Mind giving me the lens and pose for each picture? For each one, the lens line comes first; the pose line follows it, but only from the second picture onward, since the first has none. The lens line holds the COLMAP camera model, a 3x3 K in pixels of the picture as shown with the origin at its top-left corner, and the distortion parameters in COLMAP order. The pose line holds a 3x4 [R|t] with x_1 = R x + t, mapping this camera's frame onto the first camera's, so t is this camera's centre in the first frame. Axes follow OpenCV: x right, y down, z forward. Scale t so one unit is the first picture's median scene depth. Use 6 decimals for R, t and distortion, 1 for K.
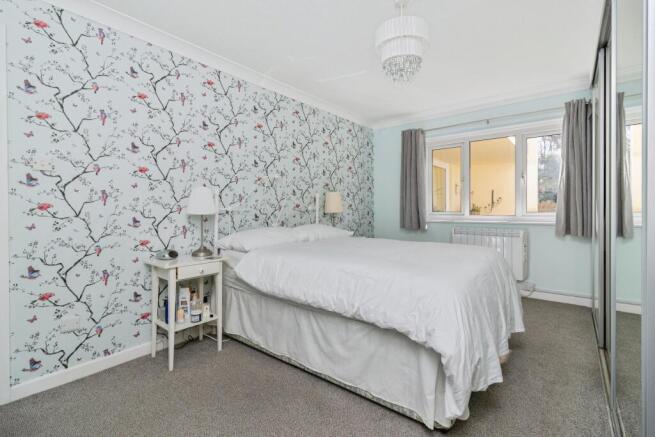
lens RADIAL K [[293.4, 0, 327.5], [0, 293.4, 218.5], [0, 0, 1]] dist [-0.001000, -0.000091]
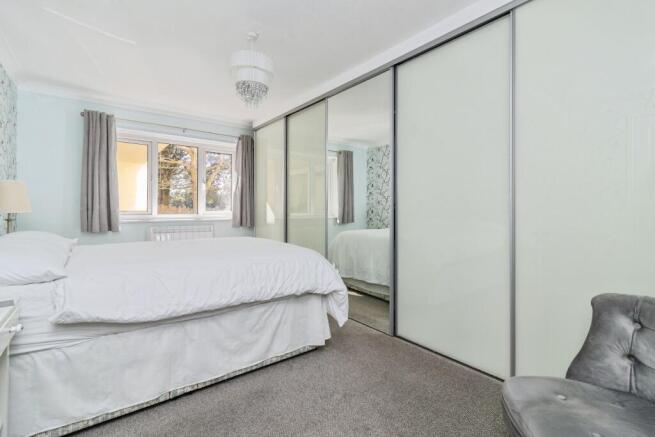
lens RADIAL K [[304.5, 0, 324.6], [0, 304.5, 208.6], [0, 0, 1]] dist [-0.000472, 0.000028]
pose [[0.246559, 0.005662, 0.969111, -0.517367], [0.018534, 0.999773, -0.010557, -0.010222], [-0.968951, 0.020564, 0.246398, 0.224123]]
